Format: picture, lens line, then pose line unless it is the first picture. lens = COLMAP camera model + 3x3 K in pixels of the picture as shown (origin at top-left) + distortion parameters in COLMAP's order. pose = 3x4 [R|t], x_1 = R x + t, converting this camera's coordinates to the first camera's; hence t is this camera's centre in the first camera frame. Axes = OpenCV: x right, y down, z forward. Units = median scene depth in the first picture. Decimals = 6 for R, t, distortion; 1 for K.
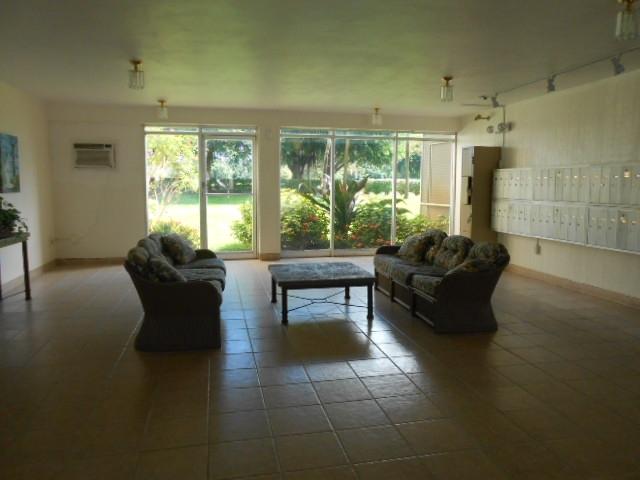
lens RADIAL K [[510.4, 0, 320.0], [0, 510.4, 240.0], [0, 0, 1]] dist [-0.024126, 0.005953]
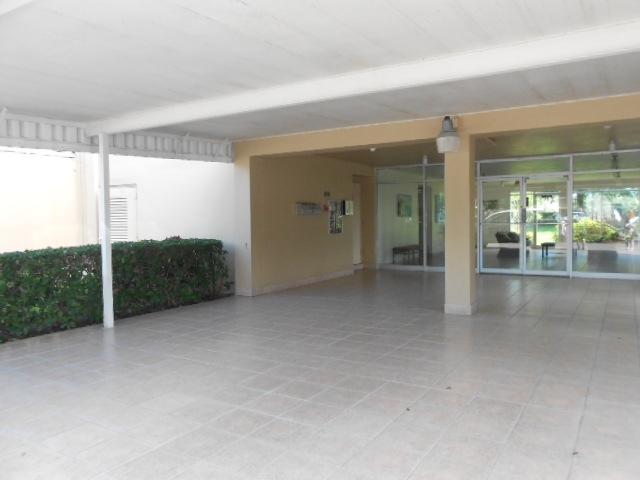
lens RADIAL K [[510.4, 0, 320.0], [0, 510.4, 240.0], [0, 0, 1]] dist [-0.024126, 0.005953]
pose [[0.739649, 0.019854, -0.672700, 0.651240], [-0.063667, 0.997146, -0.040573, 0.170890], [0.669975, 0.072839, 0.738802, -1.462662]]
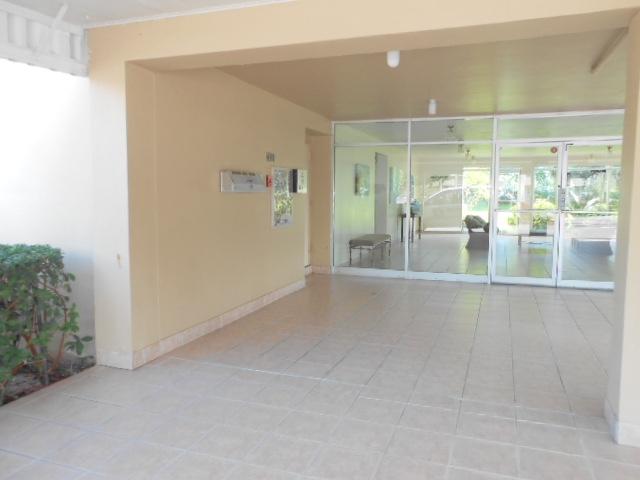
lens RADIAL K [[510.4, 0, 320.0], [0, 510.4, 240.0], [0, 0, 1]] dist [-0.024126, 0.005953]
pose [[0.860025, 0.055518, -0.507223, 0.228752], [-0.065344, 0.997862, -0.001575, 0.117814], [0.506051, 0.034498, 0.861813, -1.097797]]
